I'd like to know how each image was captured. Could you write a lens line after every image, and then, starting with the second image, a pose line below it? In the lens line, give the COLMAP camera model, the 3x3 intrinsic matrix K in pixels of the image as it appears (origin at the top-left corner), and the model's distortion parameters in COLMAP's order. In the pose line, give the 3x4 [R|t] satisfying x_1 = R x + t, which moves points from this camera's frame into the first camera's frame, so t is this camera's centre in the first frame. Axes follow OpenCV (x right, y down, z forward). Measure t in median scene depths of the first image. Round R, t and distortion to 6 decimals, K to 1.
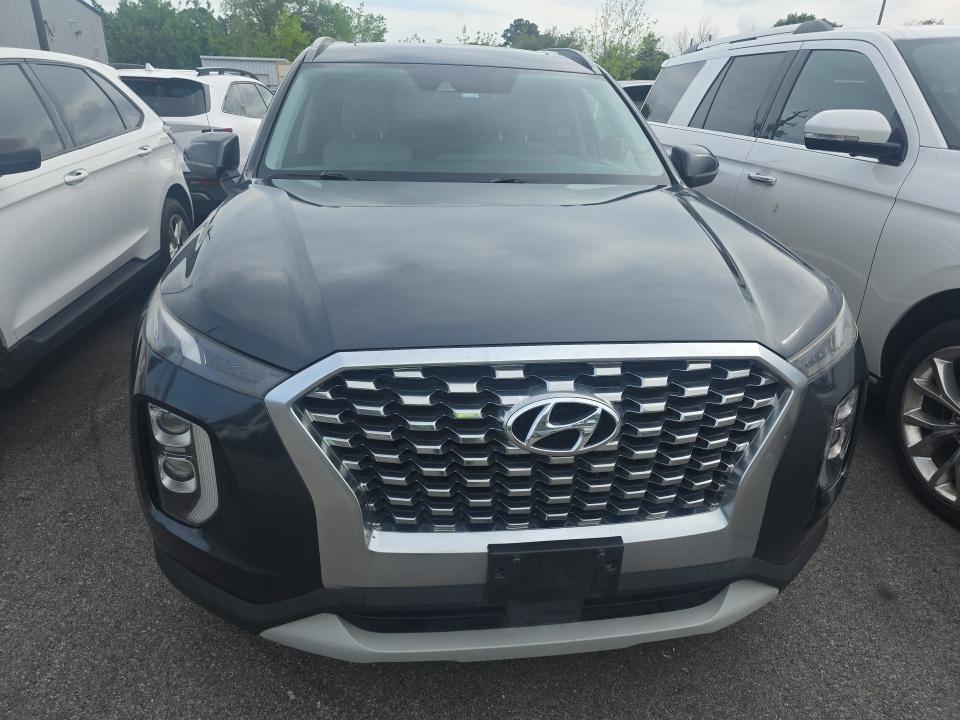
lens RADIAL K [[643.6, 0, 476.7], [0, 643.6, 357.8], [0, 0, 1]] dist [0.001145, -0.008229]
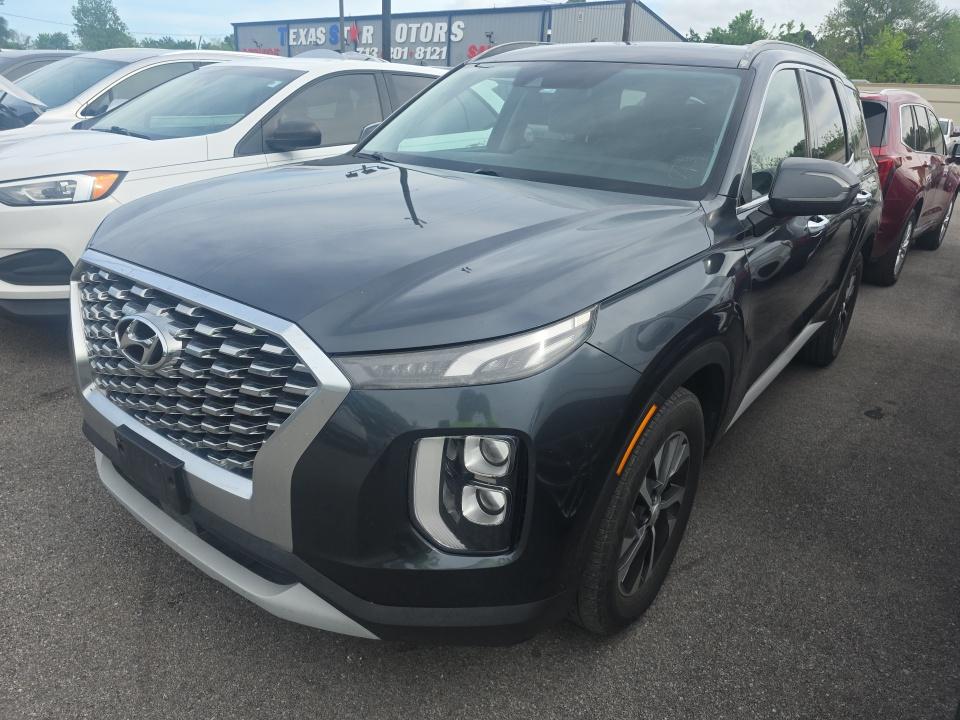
lens RADIAL K [[643.6, 0, 481.8], [0, 643.6, 364.3], [0, 0, 1]] dist [0.001145, -0.008229]
pose [[0.717896, 0.271822, -0.640889, 0.658313], [-0.284544, 0.954778, 0.086220, -0.065938], [0.635343, 0.120464, 0.762776, 0.238961]]
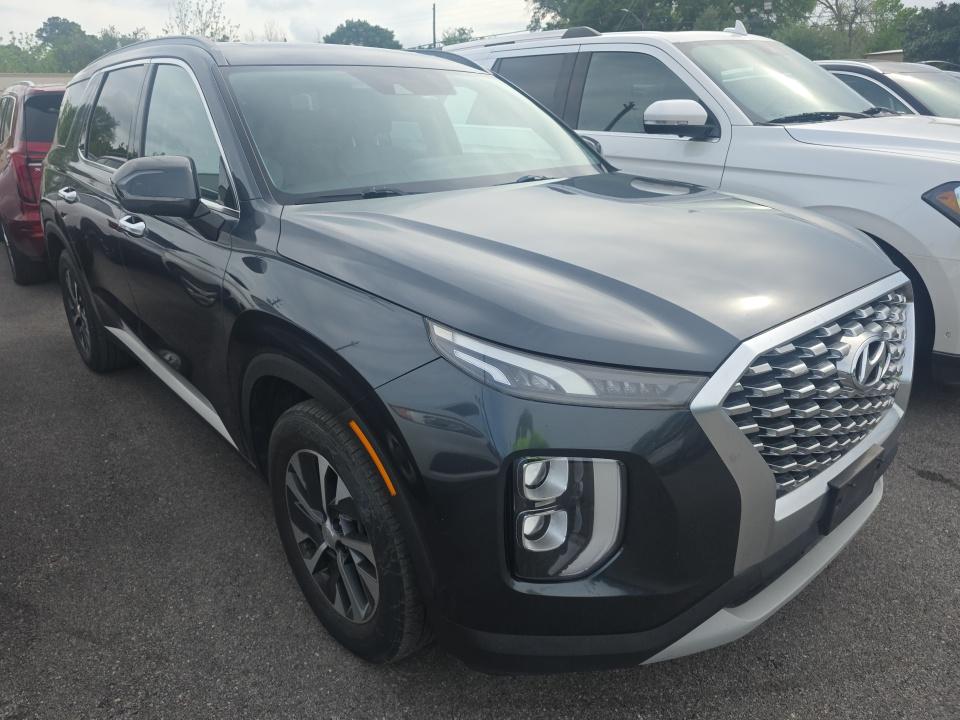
lens RADIAL K [[643.6, 0, 473.6], [0, 643.6, 358.0], [0, 0, 1]] dist [0.001145, -0.008229]
pose [[0.835587, -0.230671, 0.498584, -0.522070], [0.232335, 0.970798, 0.059767, -0.069614], [-0.497811, 0.065898, 0.864779, 0.156306]]
